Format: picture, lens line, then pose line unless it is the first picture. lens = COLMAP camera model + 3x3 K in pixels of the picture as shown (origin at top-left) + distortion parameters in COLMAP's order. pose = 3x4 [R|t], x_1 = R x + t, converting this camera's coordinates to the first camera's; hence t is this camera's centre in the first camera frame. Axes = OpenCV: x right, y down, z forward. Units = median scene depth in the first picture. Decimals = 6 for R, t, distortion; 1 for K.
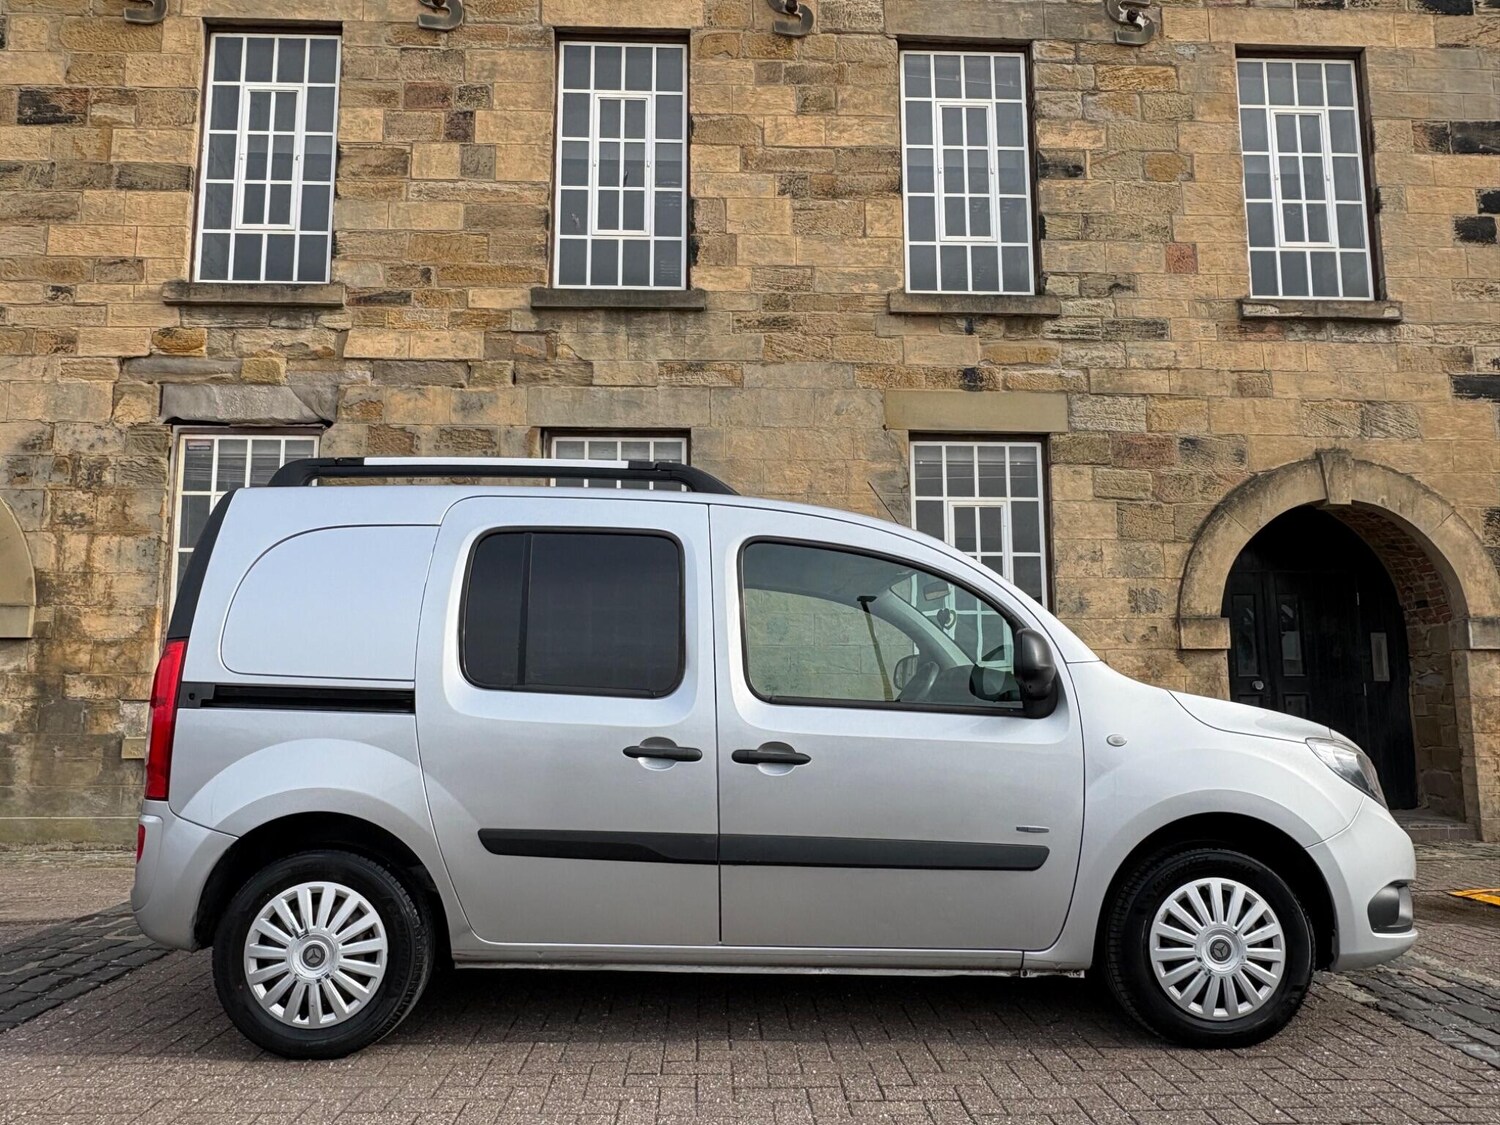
lens RADIAL K [[1109.8, 0, 743.3], [0, 1109.8, 560.6], [0, 0, 1]] dist [-0.004722, 0.004335]
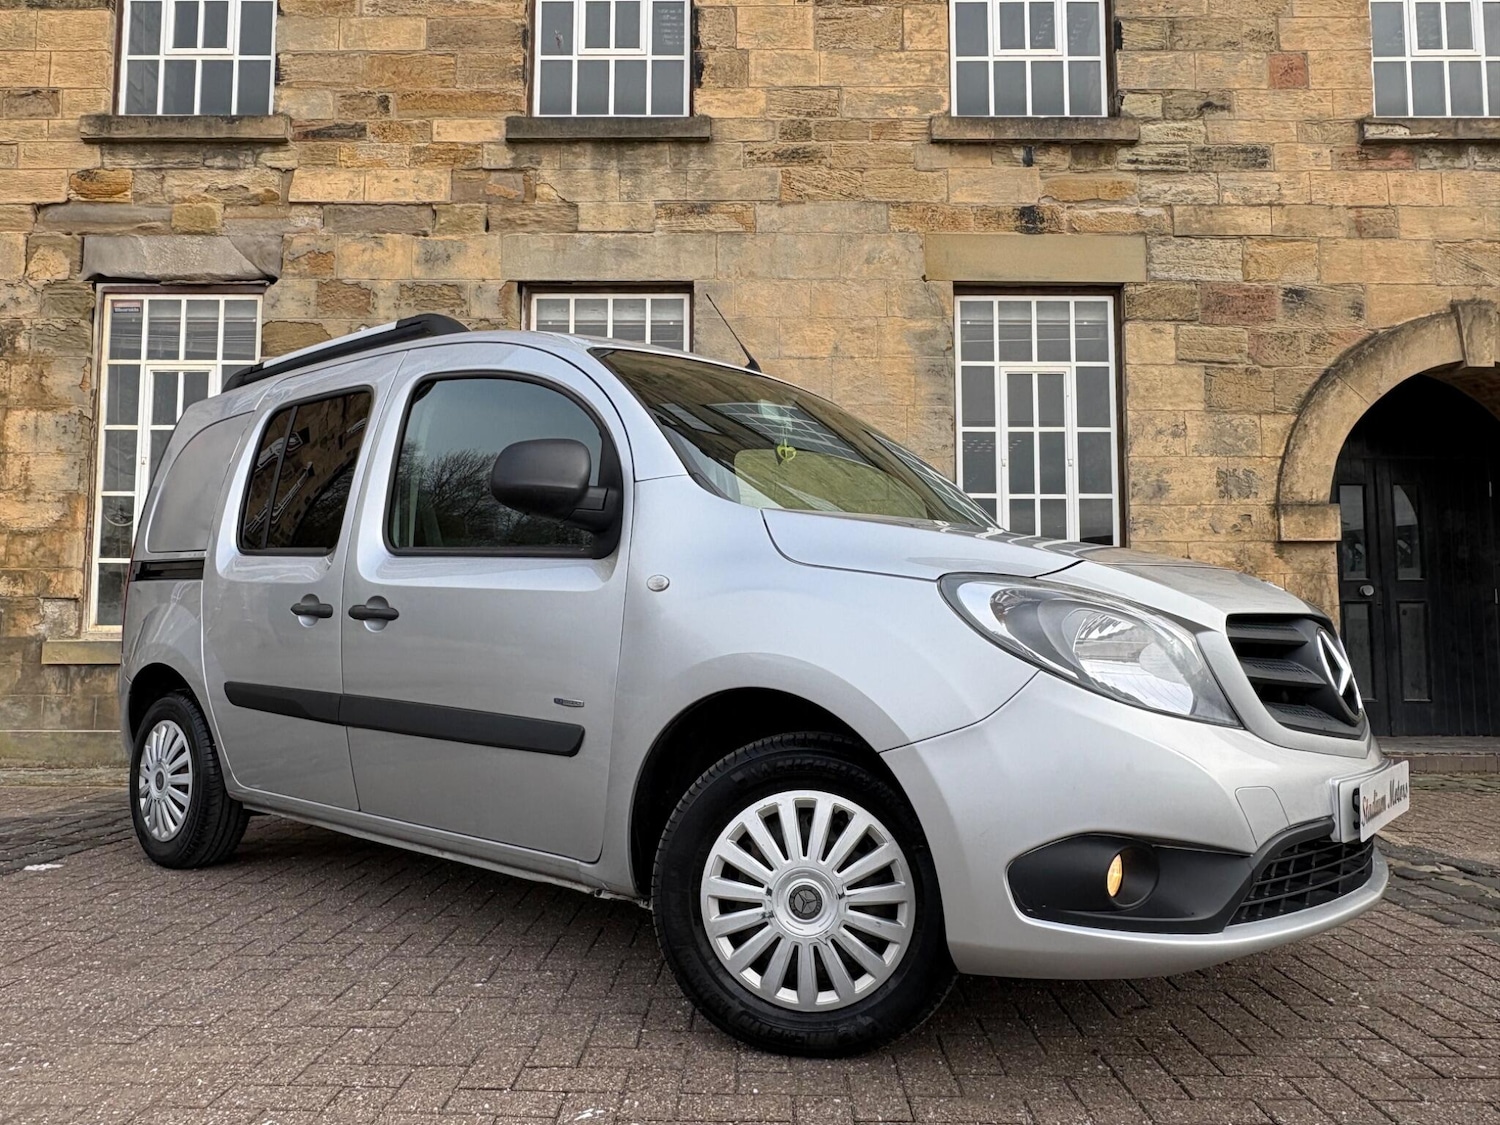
lens RADIAL K [[1117.4, 0, 747.1], [0, 1117.4, 555.8], [0, 0, 1]] dist [-0.005900, 0.007053]
pose [[0.998964, 0.000061, -0.045505, 0.031884], [0.002296, 0.998659, 0.051727, 0.045507], [0.045447, -0.051778, 0.997624, 0.141026]]
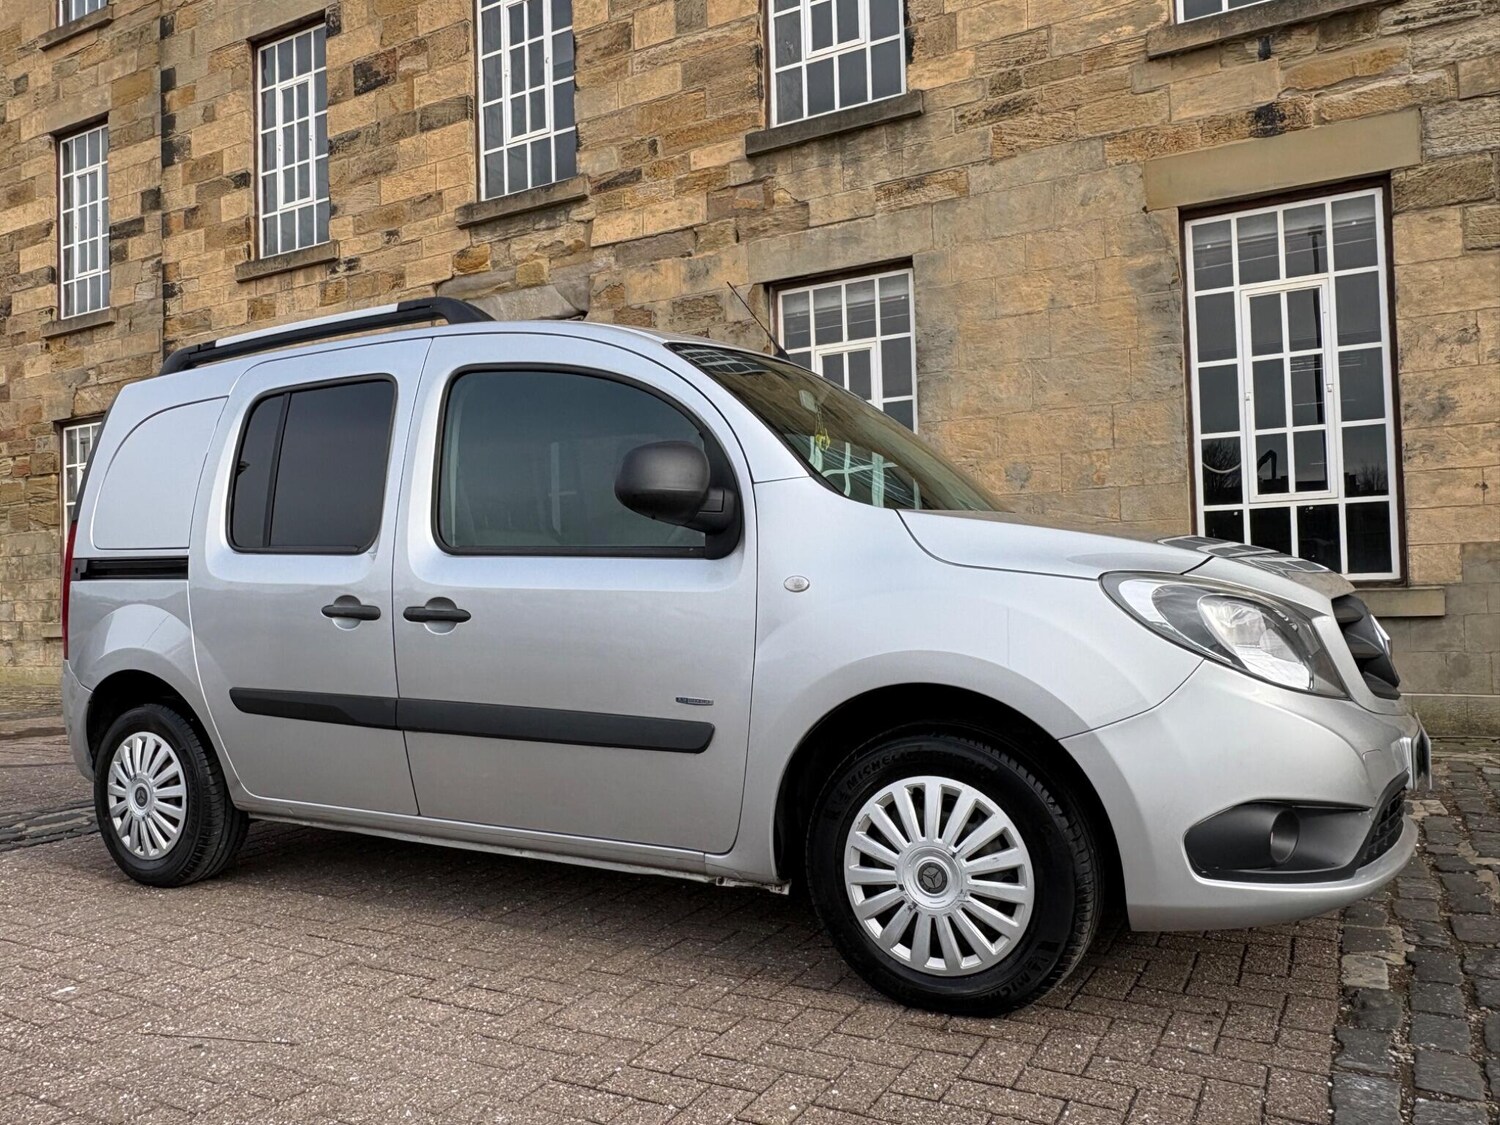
lens RADIAL K [[1109.8, 0, 740.0], [0, 1109.8, 566.8], [0, 0, 1]] dist [-0.004722, 0.004335]
pose [[0.857758, -0.038672, -0.512597, 0.274994], [0.097757, 0.991241, 0.088799, 0.033729], [0.504673, -0.126278, 0.854025, 0.147327]]
